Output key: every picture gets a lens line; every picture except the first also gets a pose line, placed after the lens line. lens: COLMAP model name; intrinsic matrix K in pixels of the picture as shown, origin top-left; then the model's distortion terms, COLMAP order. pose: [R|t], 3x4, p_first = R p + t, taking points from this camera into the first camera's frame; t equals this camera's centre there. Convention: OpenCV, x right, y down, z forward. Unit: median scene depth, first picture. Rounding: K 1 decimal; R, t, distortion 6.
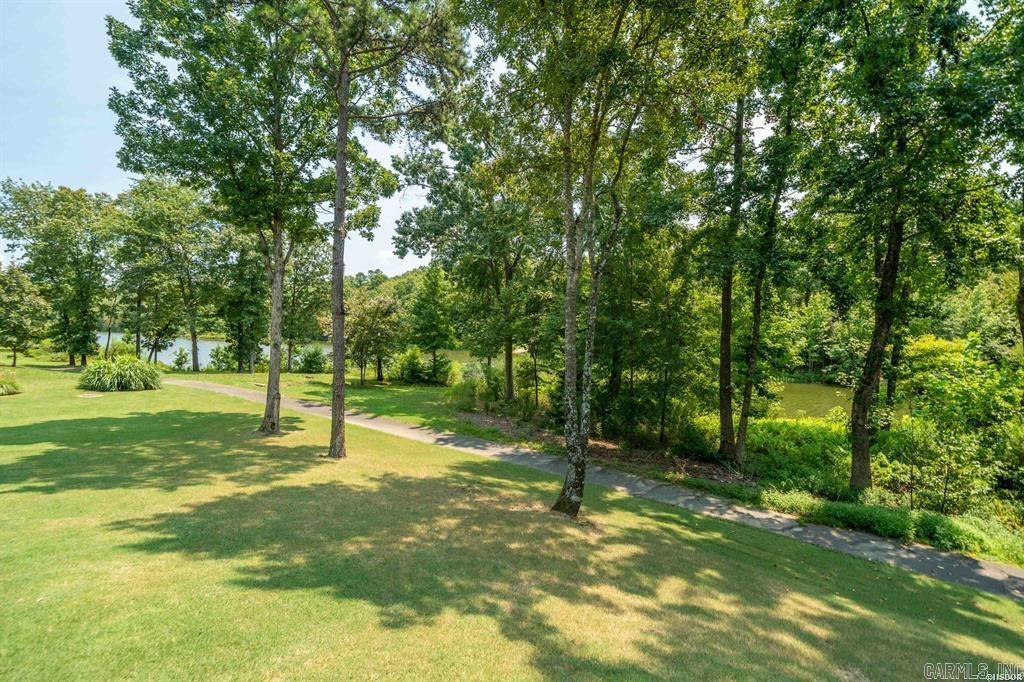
lens RADIAL K [[466.7, 0, 513.7], [0, 466.7, 339.6], [0, 0, 1]] dist [0.001579, 0.000161]
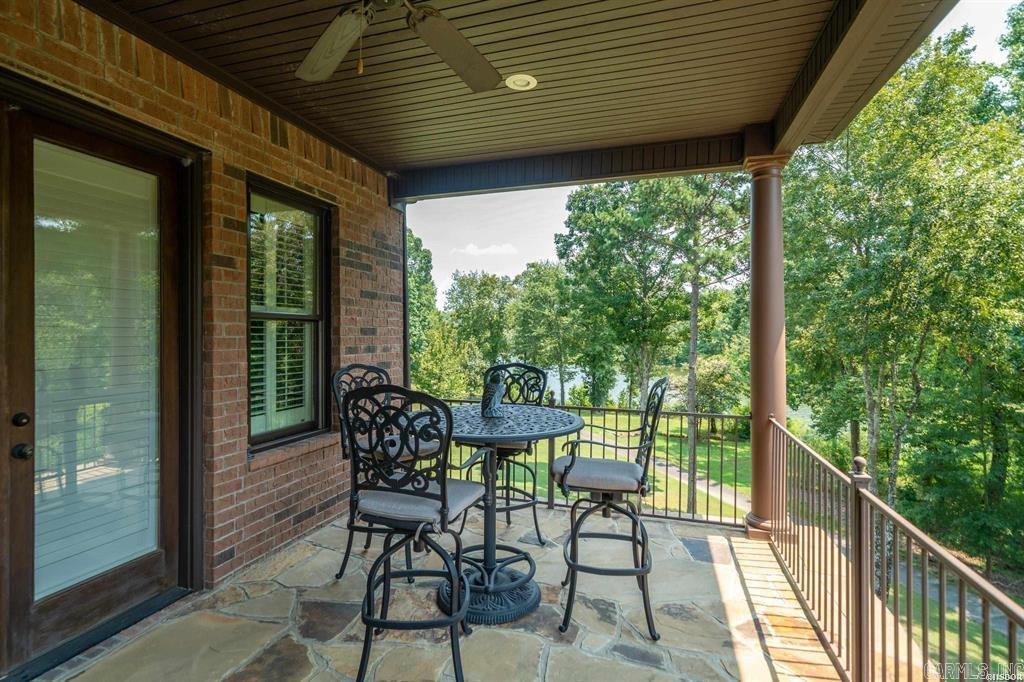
lens RADIAL K [[516.4, 0, 514.6], [0, 516.4, 340.0], [0, 0, 1]] dist [-0.000141, -0.000157]
pose [[0.805723, -0.005014, -0.592271, 0.046520], [-0.007751, 0.999789, -0.019008, -0.102712], [0.592242, 0.019906, 0.805514, -0.224440]]
